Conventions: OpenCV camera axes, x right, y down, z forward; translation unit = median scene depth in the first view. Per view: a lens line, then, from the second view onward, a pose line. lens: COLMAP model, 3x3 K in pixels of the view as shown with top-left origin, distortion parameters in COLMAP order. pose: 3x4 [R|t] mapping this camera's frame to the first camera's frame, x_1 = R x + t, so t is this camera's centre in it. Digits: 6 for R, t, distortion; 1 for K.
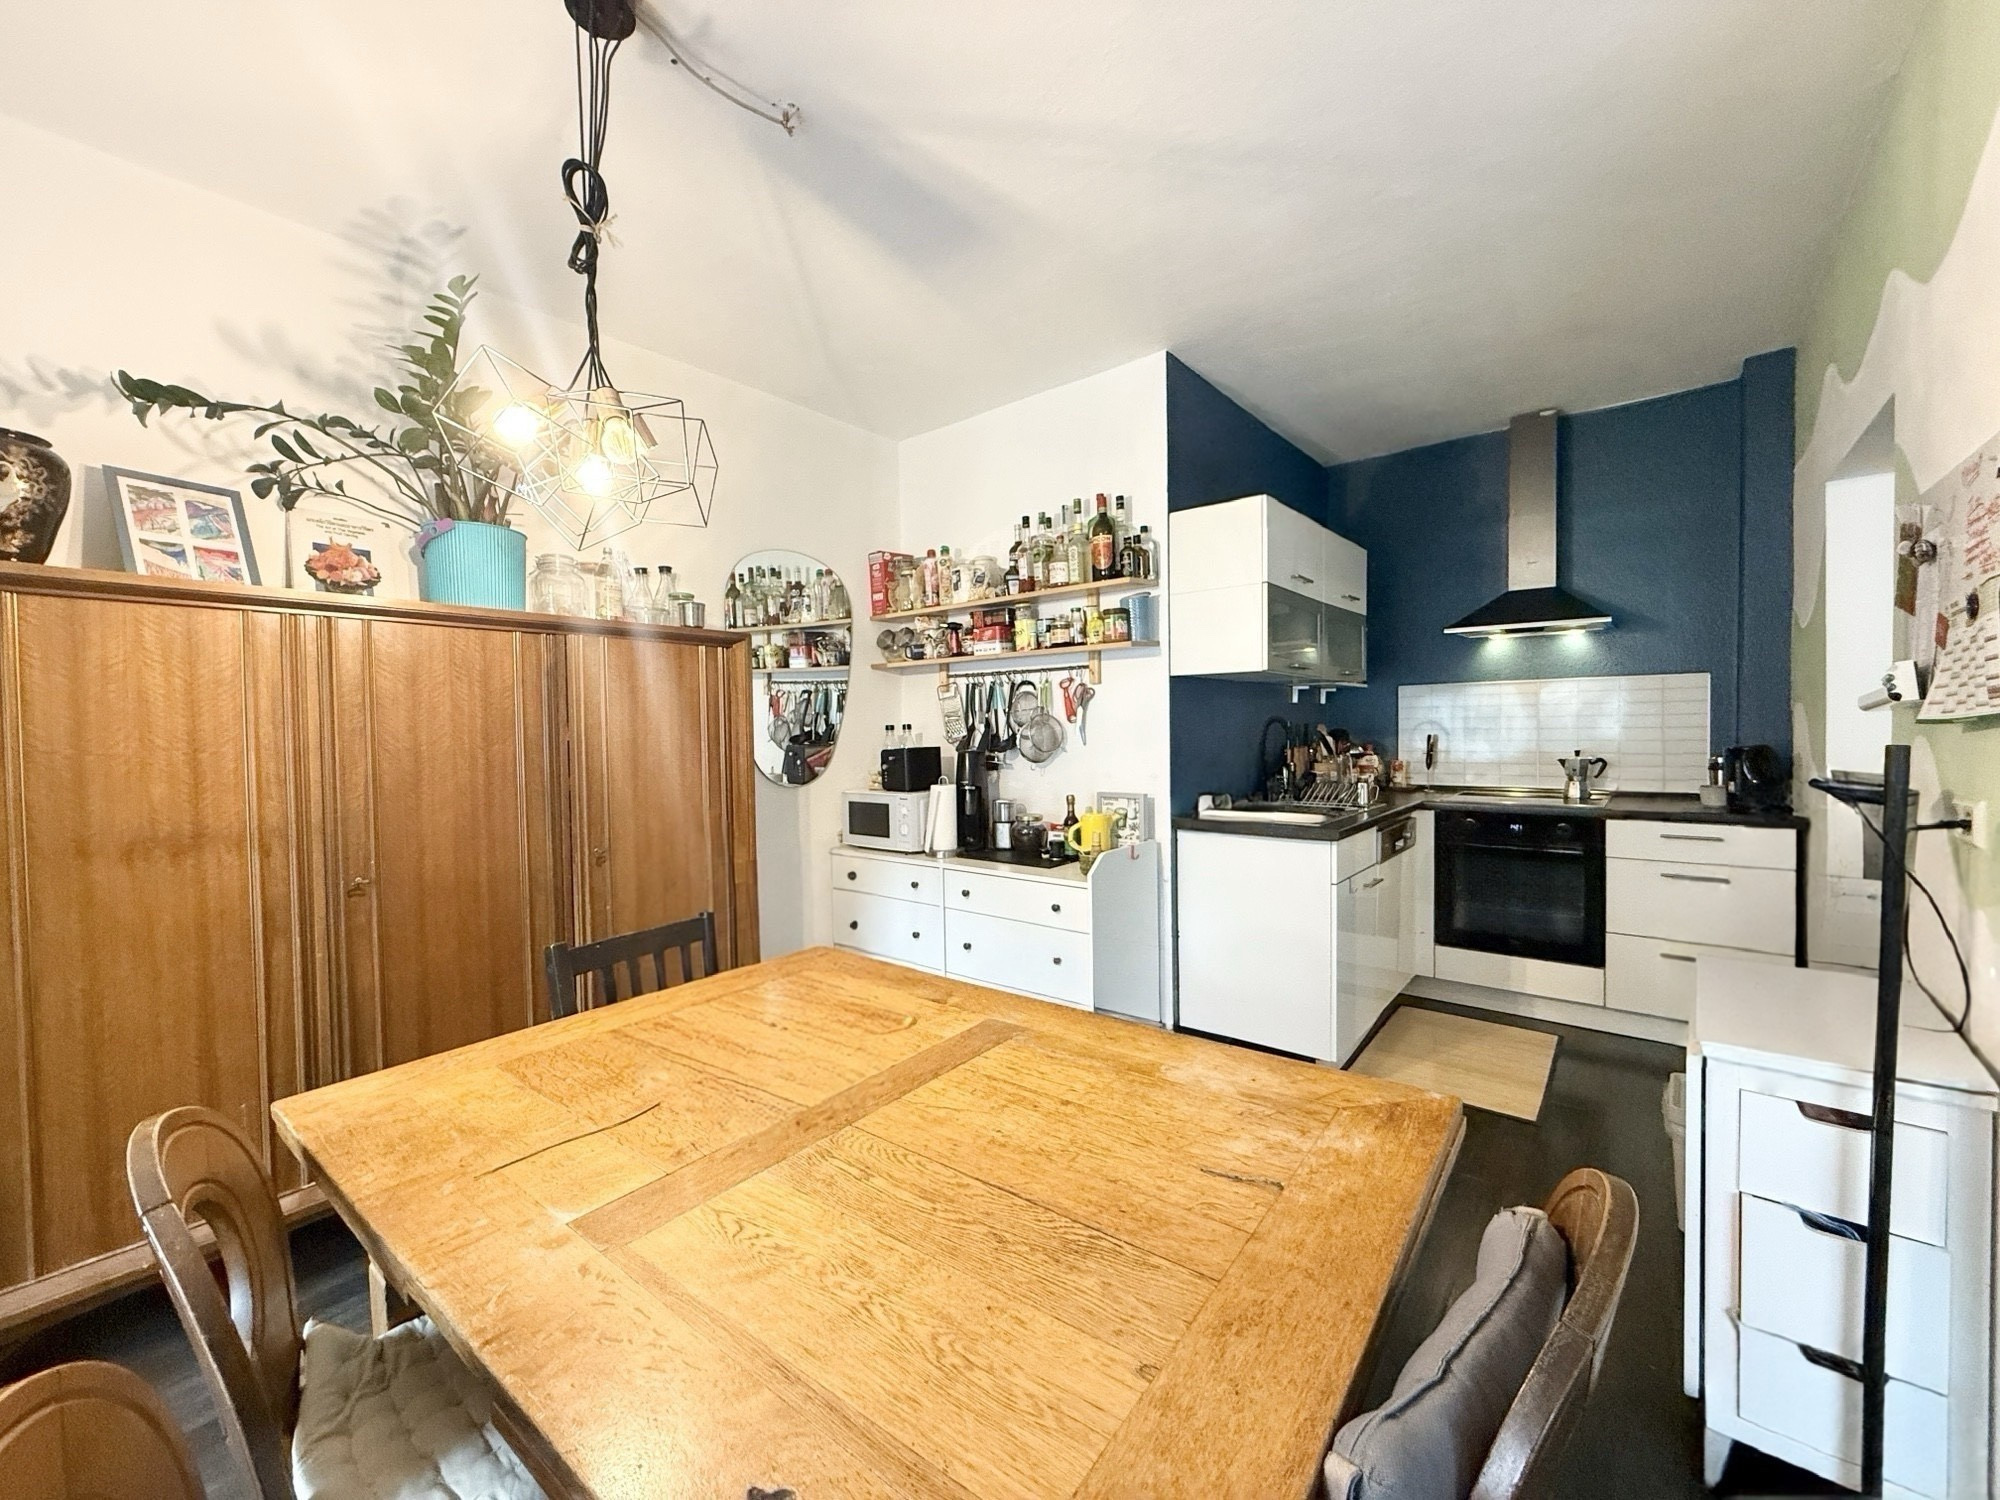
lens RADIAL K [[795.2, 0, 995.3], [0, 795.2, 749.9], [0, 0, 1]] dist [0.002684, 0.000166]
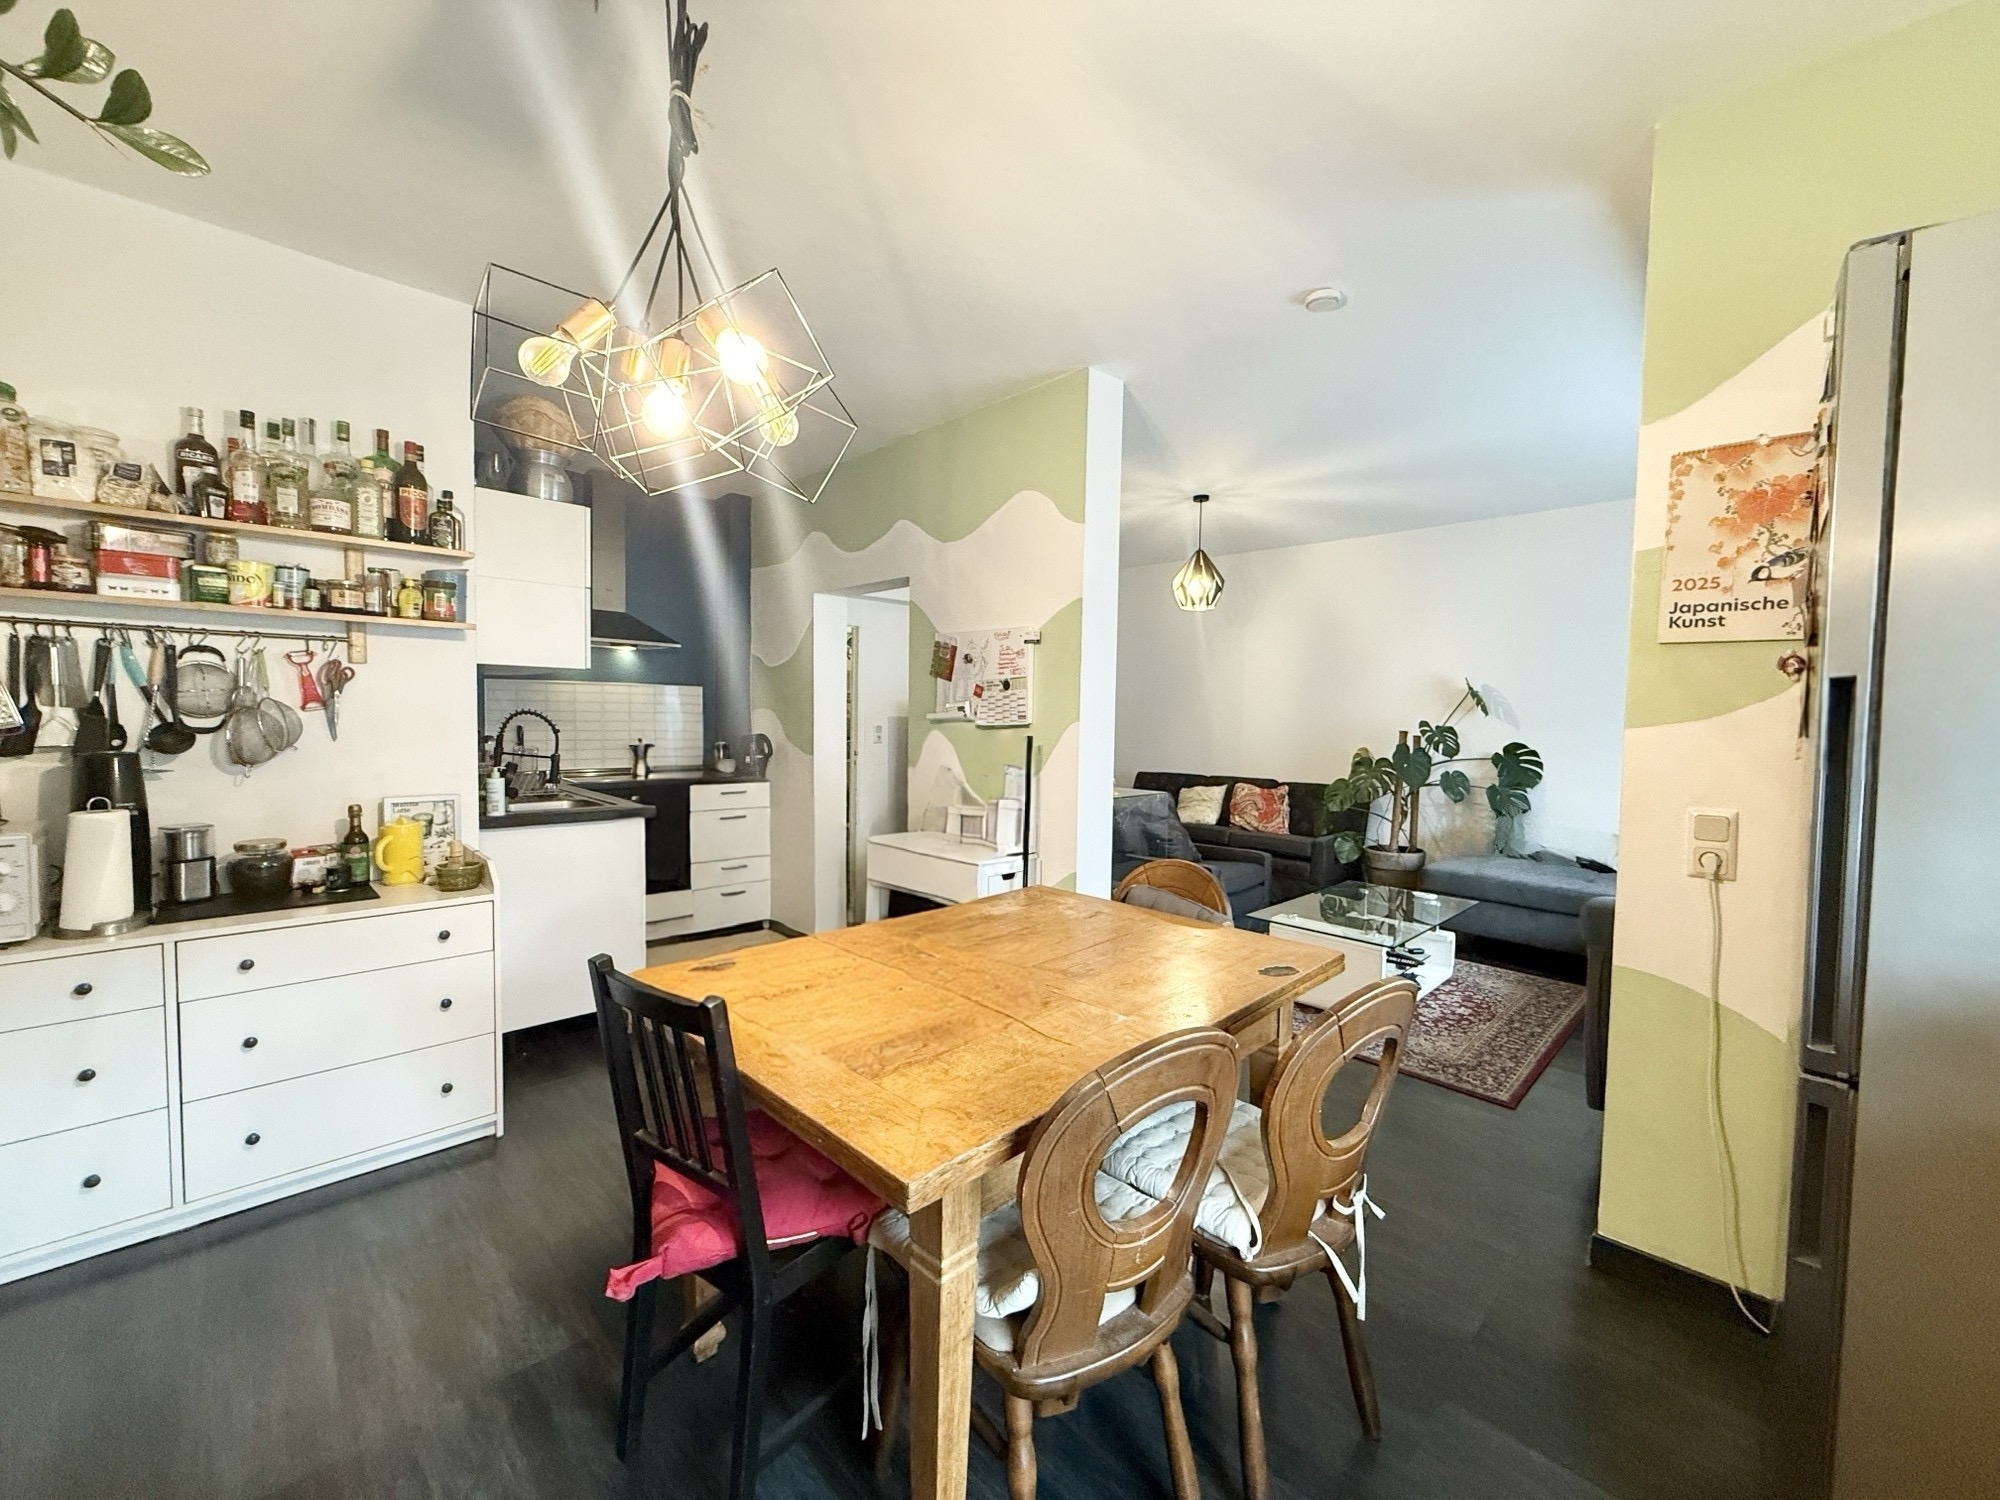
lens RADIAL K [[795.2, 0, 995.3], [0, 795.2, 749.9], [0, 0, 1]] dist [0.002684, 0.000166]
pose [[0.117110, -0.028283, 0.992716, -0.585231], [0.010662, 0.999573, 0.027221, -0.011481], [-0.993062, 0.007397, 0.117362, 0.275798]]
